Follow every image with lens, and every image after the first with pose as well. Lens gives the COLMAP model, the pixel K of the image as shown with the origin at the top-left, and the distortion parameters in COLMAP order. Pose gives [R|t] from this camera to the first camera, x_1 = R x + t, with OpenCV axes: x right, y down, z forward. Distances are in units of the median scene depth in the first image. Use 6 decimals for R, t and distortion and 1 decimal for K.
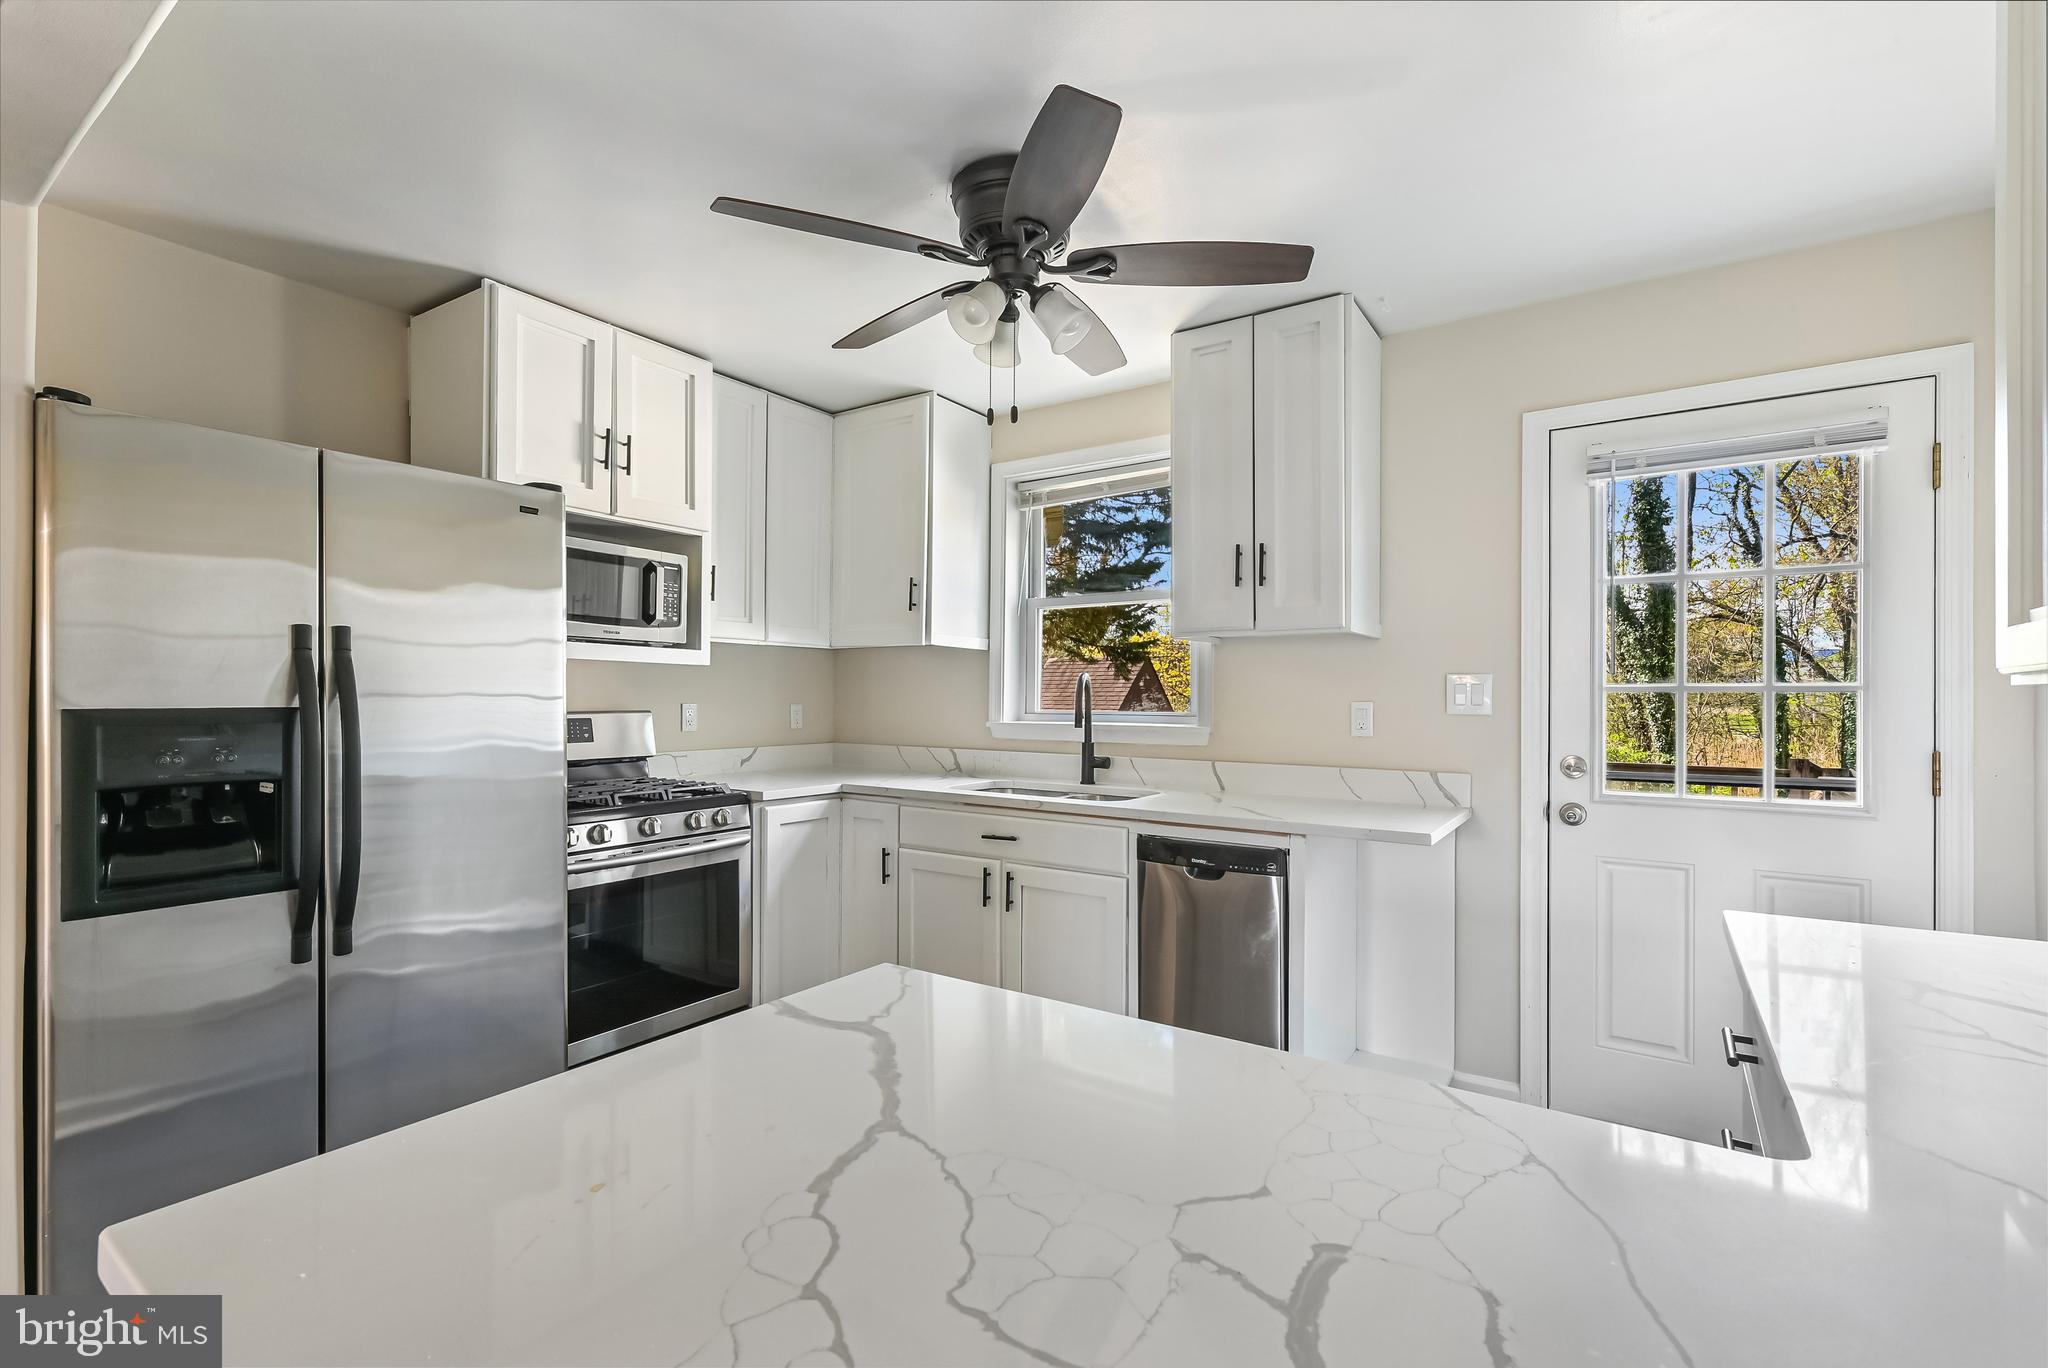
lens RADIAL K [[904.5, 0, 1020.5], [0, 904.5, 696.8], [0, 0, 1]] dist [-0.000415, -0.000032]
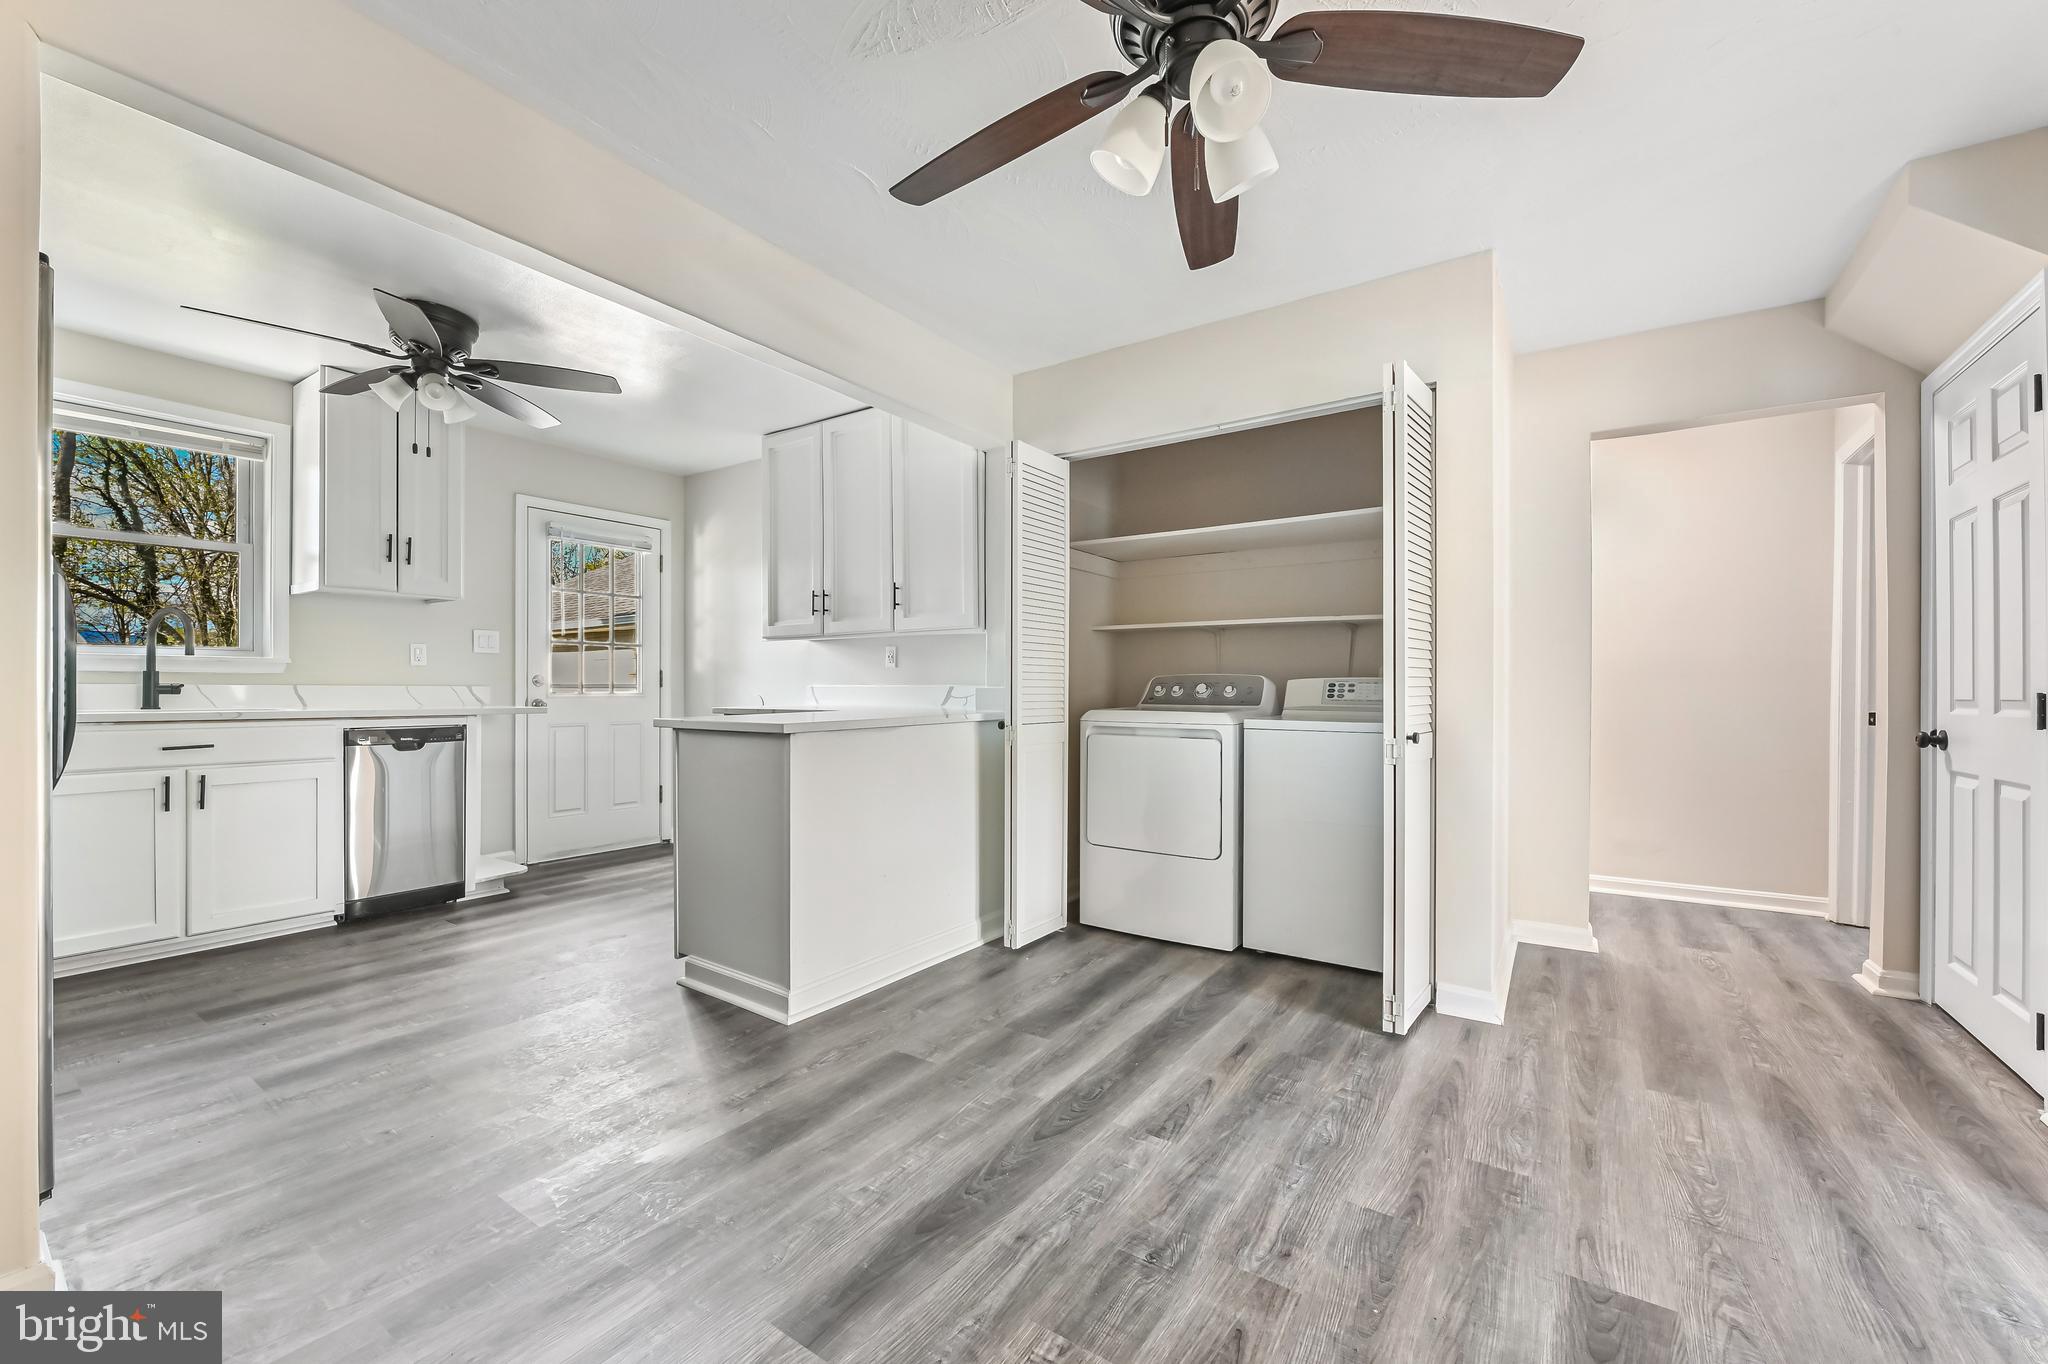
lens RADIAL K [[806.6, 0, 1014.4], [0, 806.6, 689.2], [0, 0, 1]] dist [-0.010421, -0.000183]
pose [[0.009687, -0.007389, 0.999926, -1.013502], [-0.004664, 0.999961, 0.007434, 0.070370], [-0.999942, -0.004735, 0.009652, -0.049958]]
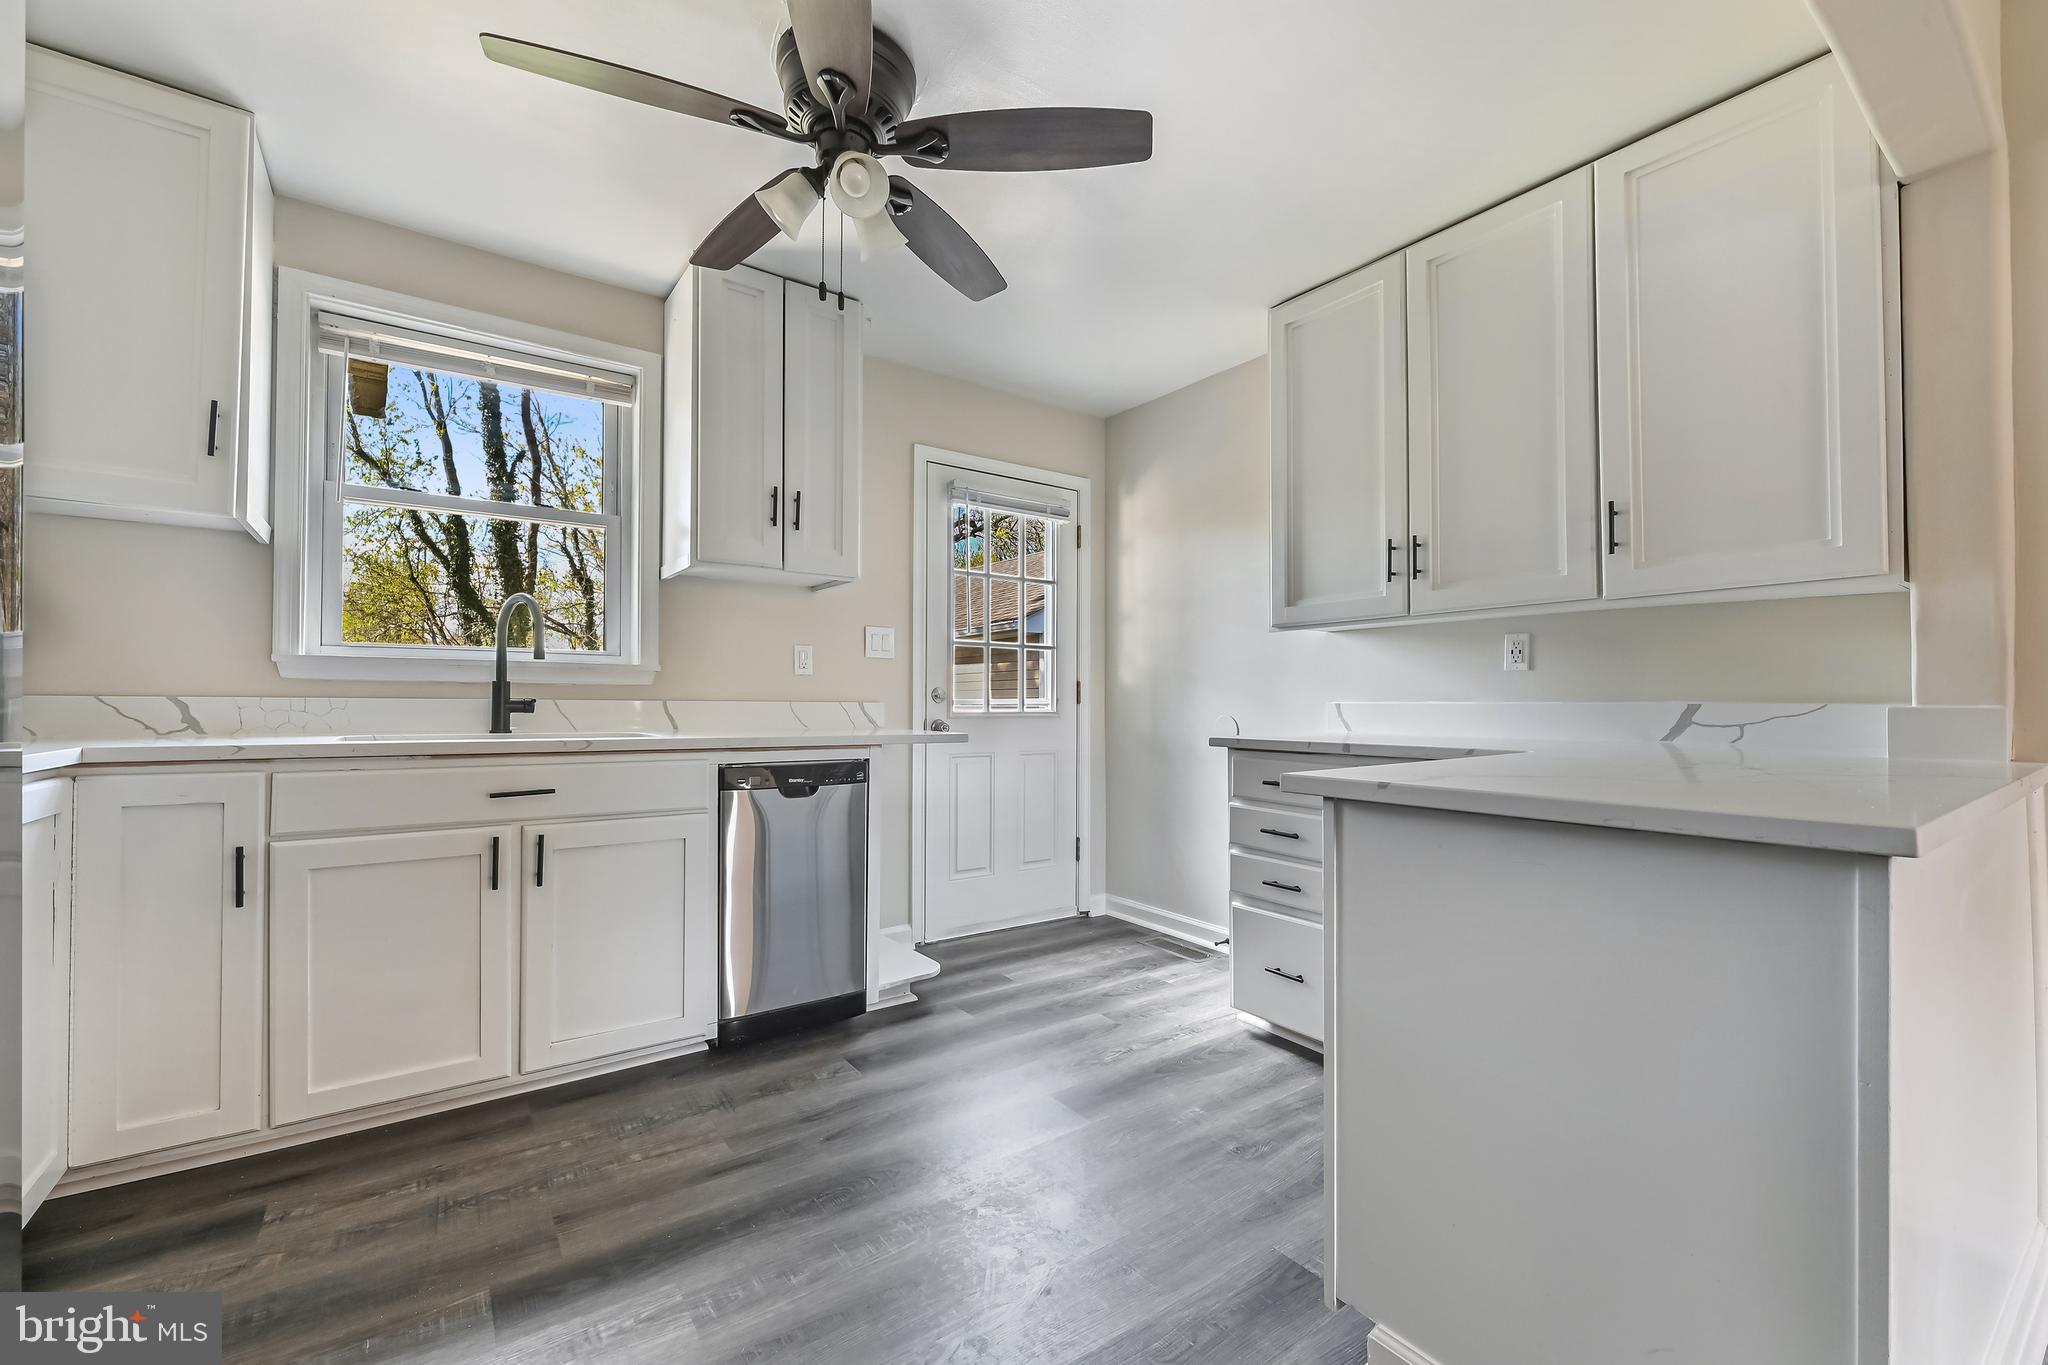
lens RADIAL K [[822.8, 0, 1050.2], [0, 822.8, 704.1], [0, 0, 1]] dist [-0.008289, -0.000138]
pose [[0.324753, -0.003894, 0.945791, -0.528585], [-0.004439, 0.999974, 0.005642, 0.074967], [-0.945788, -0.006030, 0.324728, 0.355886]]
